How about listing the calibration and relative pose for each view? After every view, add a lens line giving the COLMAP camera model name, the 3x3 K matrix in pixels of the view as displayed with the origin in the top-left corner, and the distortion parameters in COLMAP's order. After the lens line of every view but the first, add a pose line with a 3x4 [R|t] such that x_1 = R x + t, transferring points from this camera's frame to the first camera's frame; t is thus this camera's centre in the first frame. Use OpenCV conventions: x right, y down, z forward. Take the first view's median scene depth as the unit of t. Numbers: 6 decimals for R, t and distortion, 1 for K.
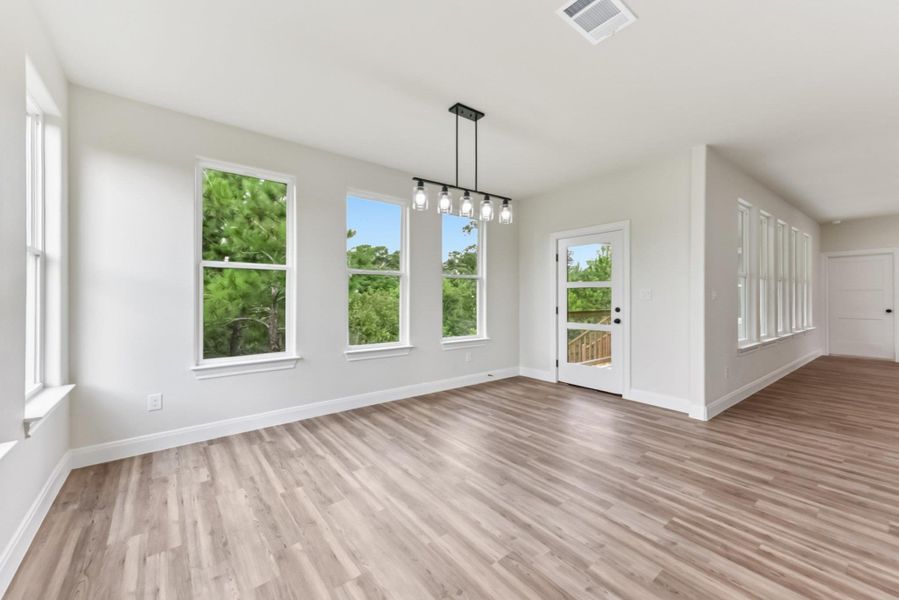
lens RADIAL K [[338.6, 0, 456.6], [0, 338.6, 300.4], [0, 0, 1]] dist [0.021057, 0.000705]
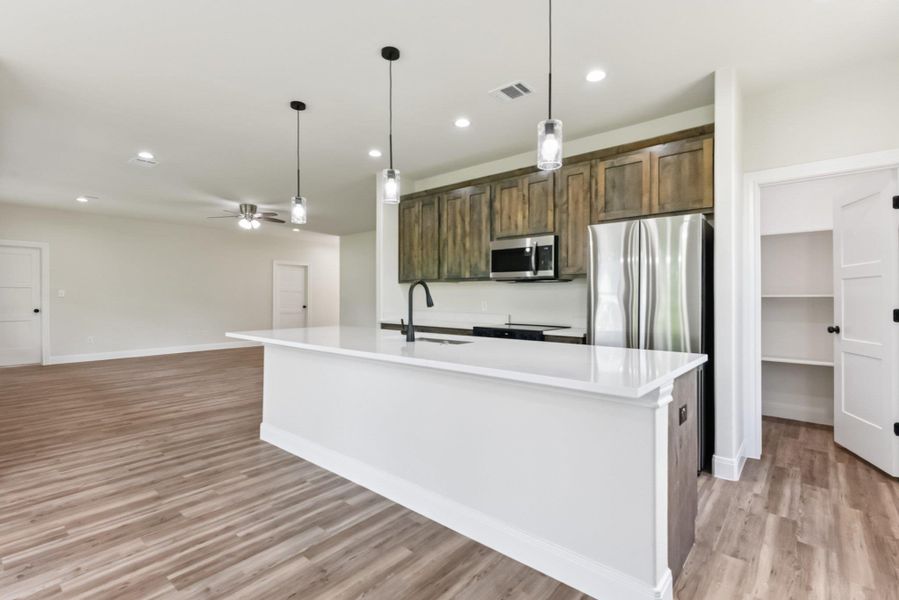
lens RADIAL K [[435.5, 0, 447.2], [0, 435.5, 301.5], [0, 0, 1]] dist [0.007234, -0.000358]
pose [[-0.199969, -0.005894, 0.979784, -0.323267], [0.005102, 0.999962, 0.007057, 0.001293], [-0.979789, 0.006410, -0.199932, 0.397585]]
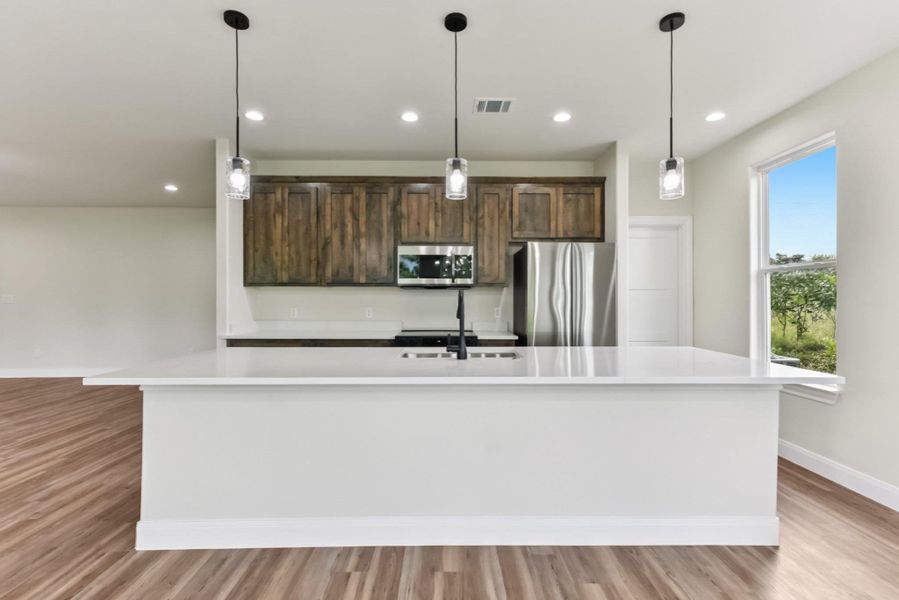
lens RADIAL K [[412.2, 0, 445.6], [0, 412.2, 297.9], [0, 0, 1]] dist [0.005793, 0.000900]
pose [[-0.808103, 0.002906, 0.589034, 0.213916], [0.006498, 0.999971, 0.003982, -0.027785], [-0.589005, 0.007045, -0.808099, 0.978568]]
